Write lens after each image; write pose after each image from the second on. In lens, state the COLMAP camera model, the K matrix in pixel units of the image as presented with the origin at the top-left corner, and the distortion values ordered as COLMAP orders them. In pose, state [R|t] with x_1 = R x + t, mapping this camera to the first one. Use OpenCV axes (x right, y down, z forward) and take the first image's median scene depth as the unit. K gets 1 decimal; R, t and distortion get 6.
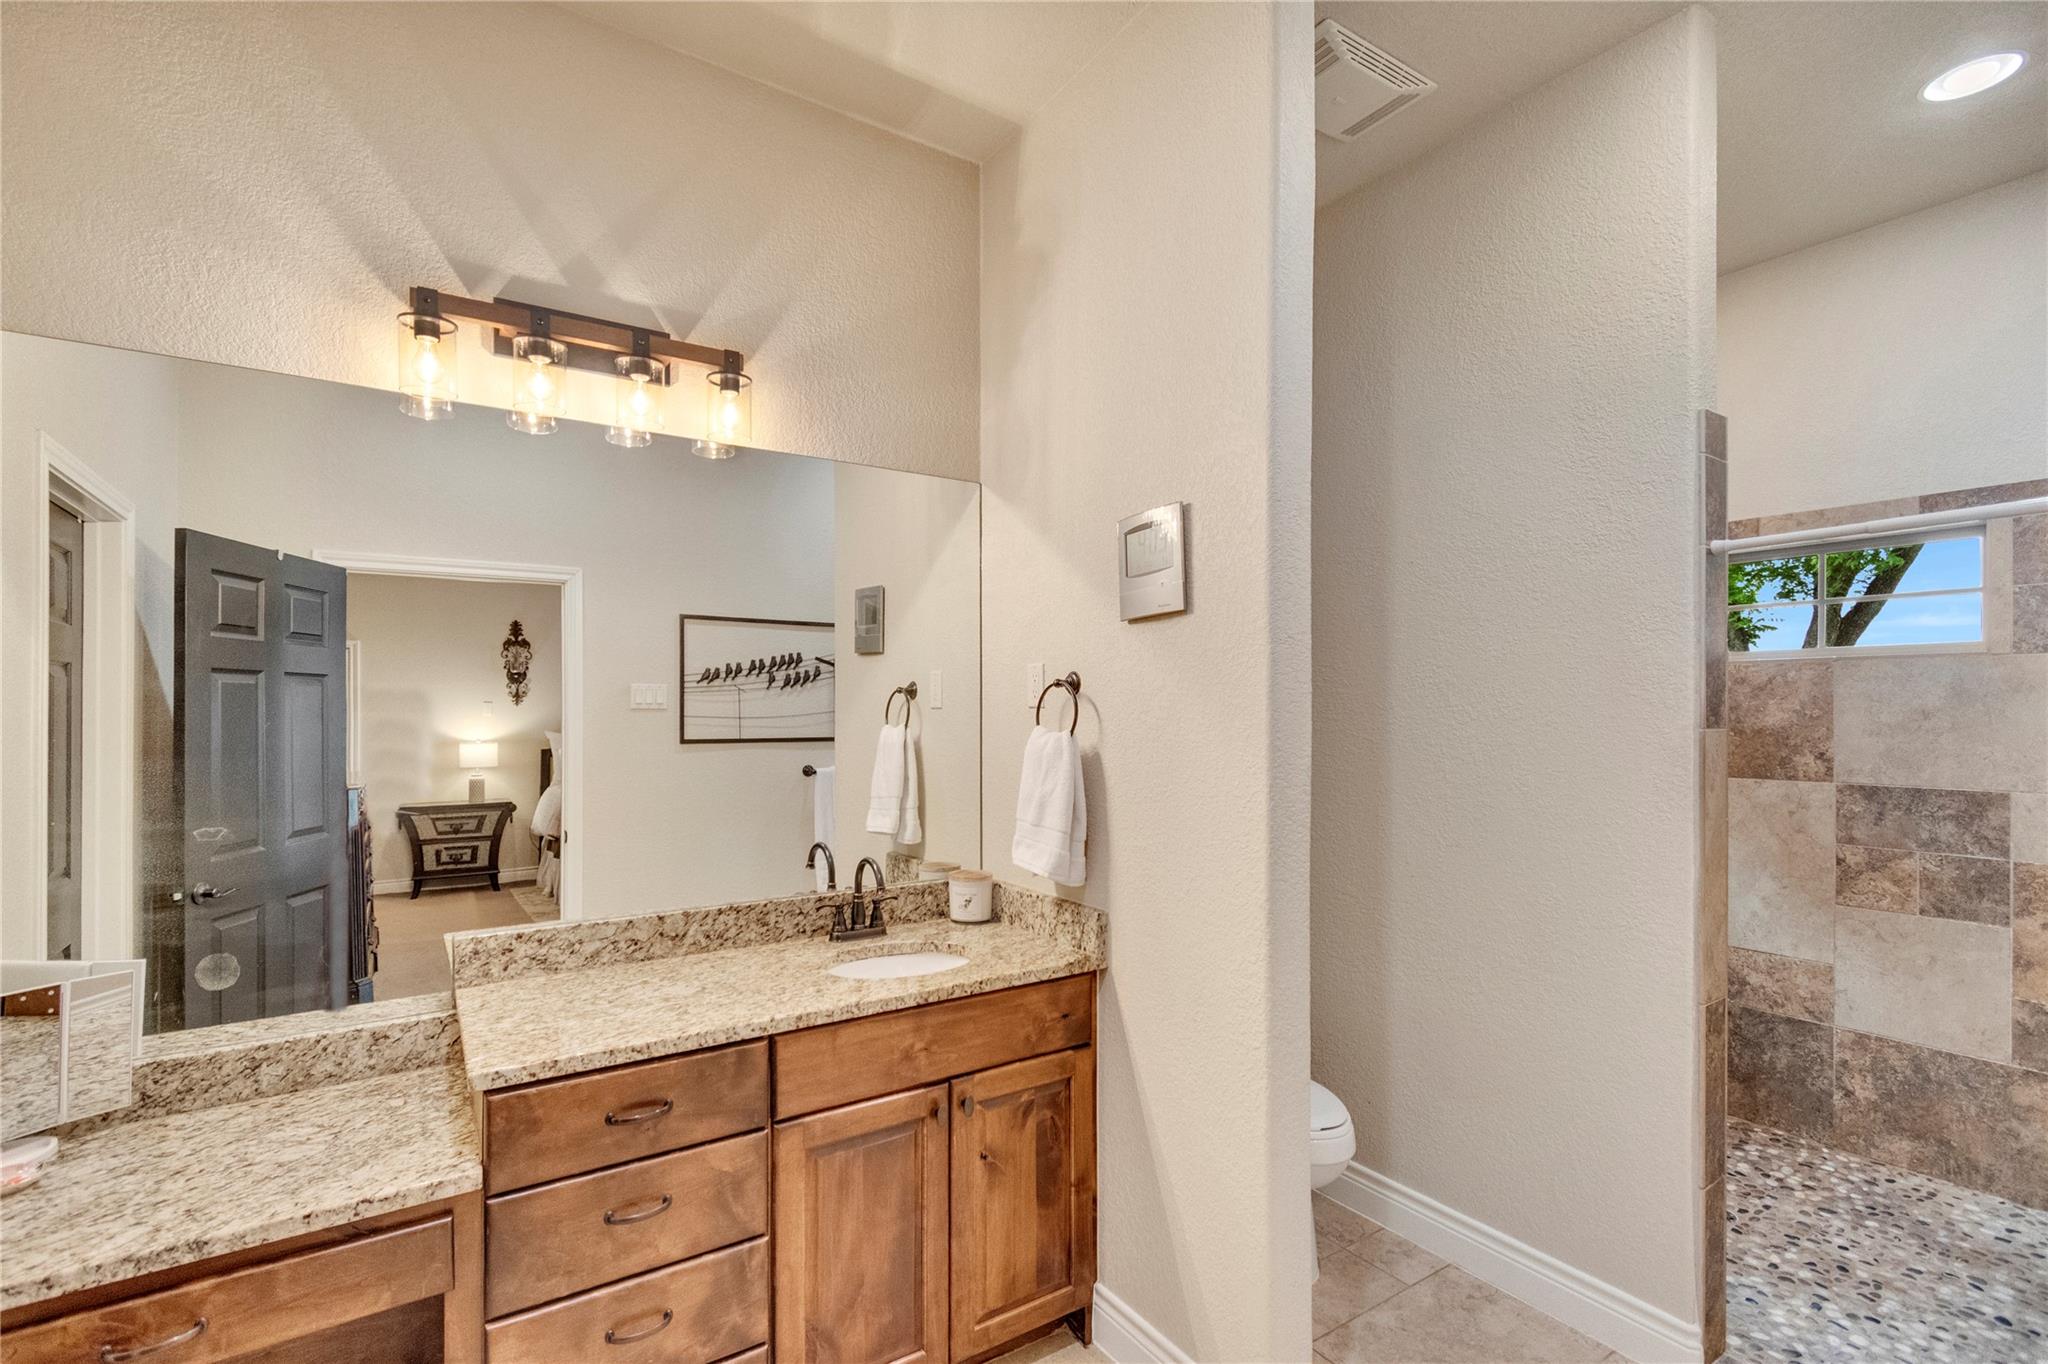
lens RADIAL K [[930.5, 0, 1018.0], [0, 930.5, 717.7], [0, 0, 1]] dist [-0.000745, 0.001136]
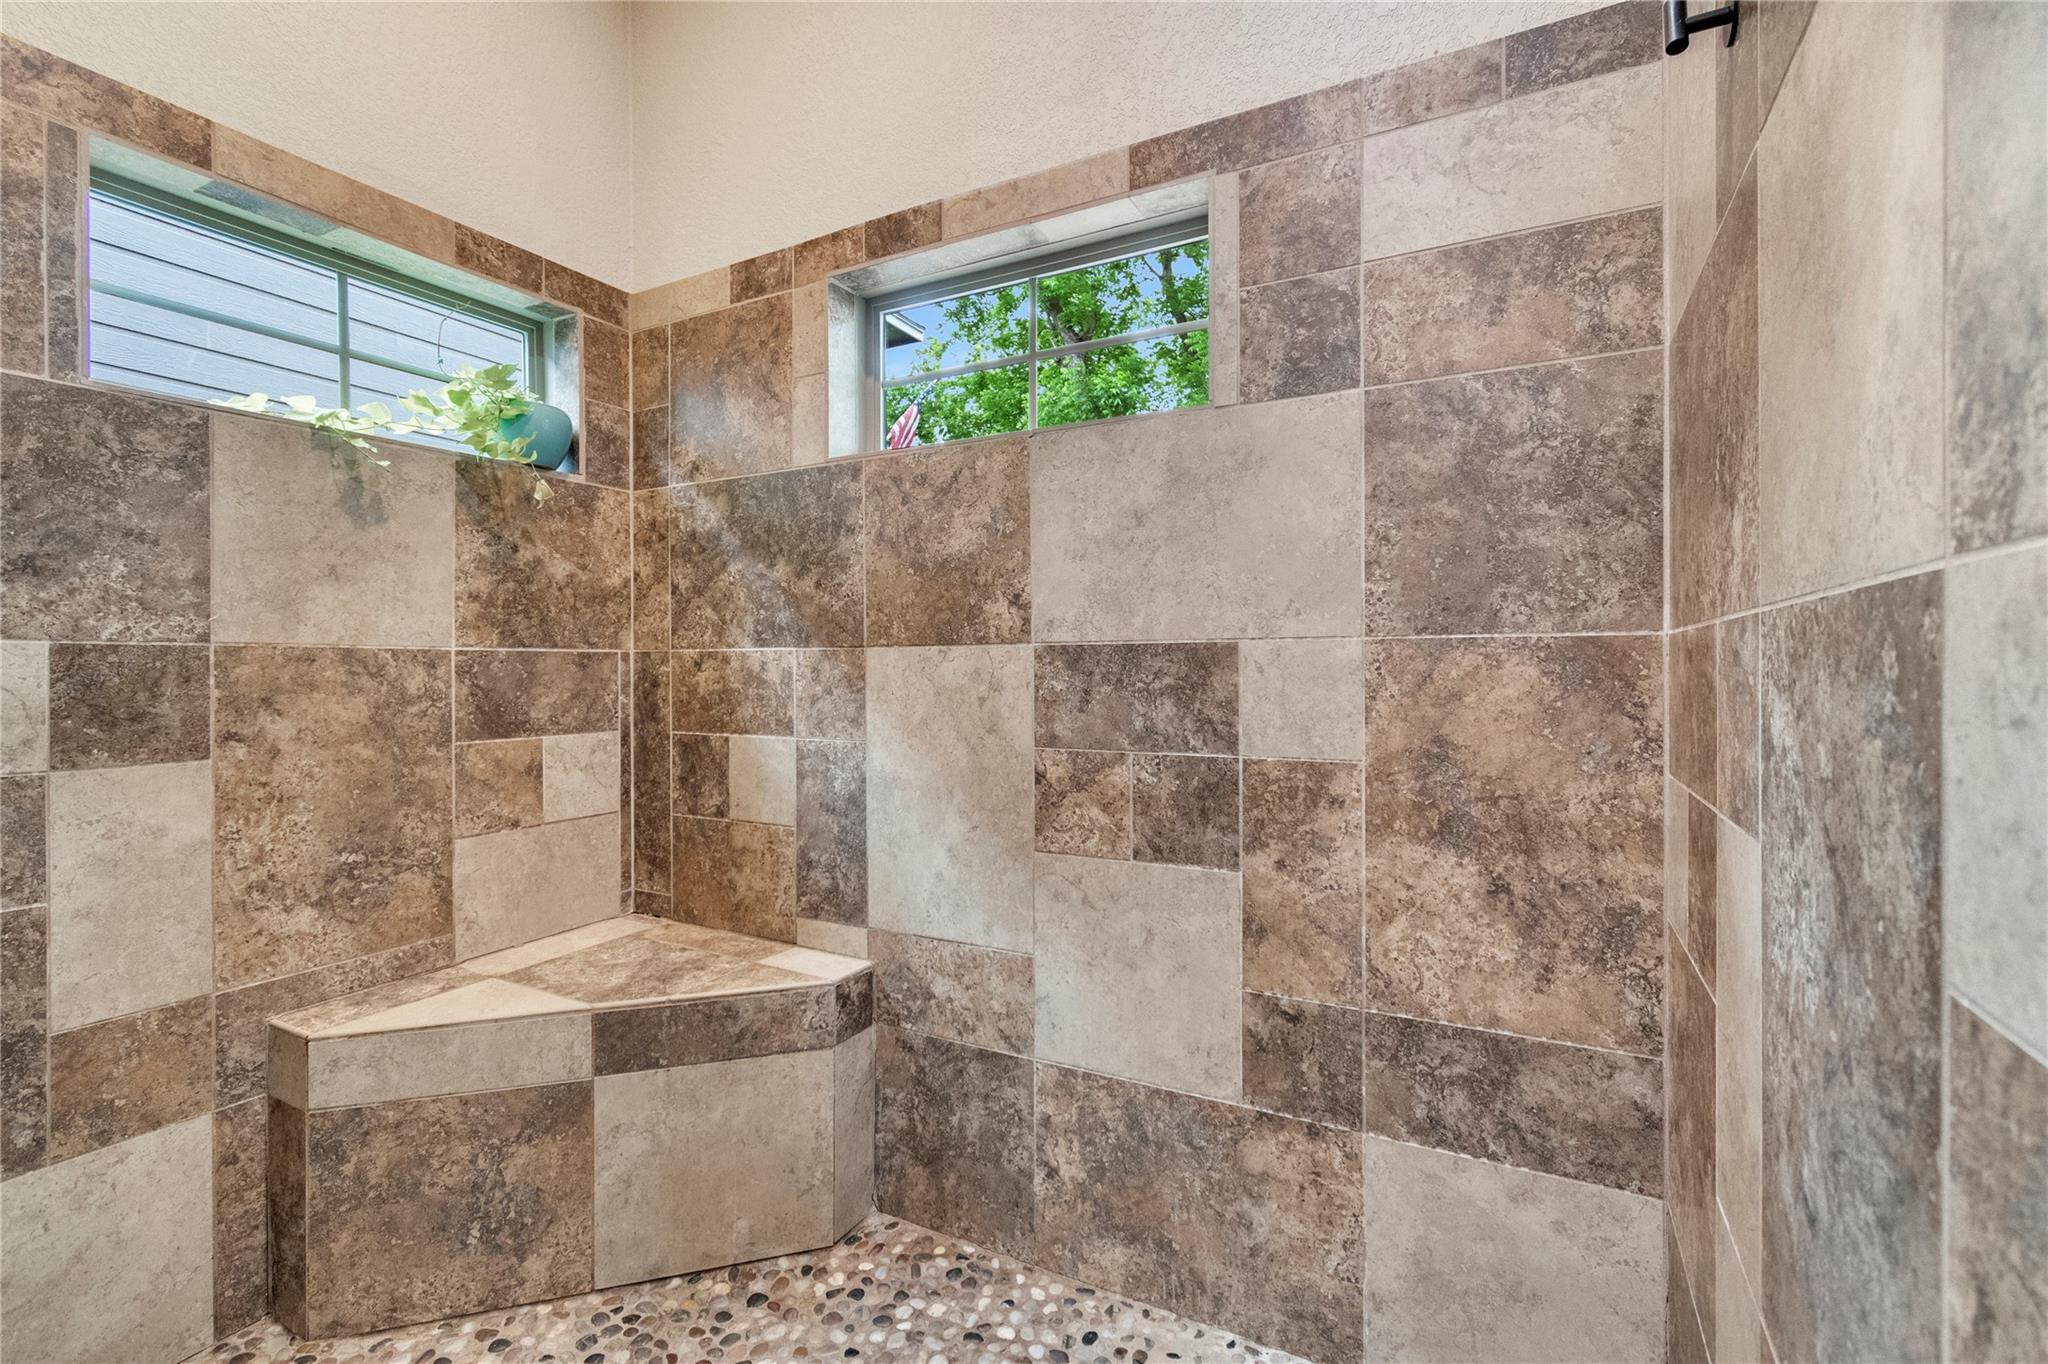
lens RADIAL K [[911.2, 0, 1024.0], [0, 911.2, 682.0], [0, 0, 1]] dist [0.003139, 0.000226]
pose [[0.880269, -0.007219, 0.474420, 0.618383], [0.006640, 0.999974, 0.002895, 0.094930], [-0.474429, 0.000602, 0.880294, 0.512153]]
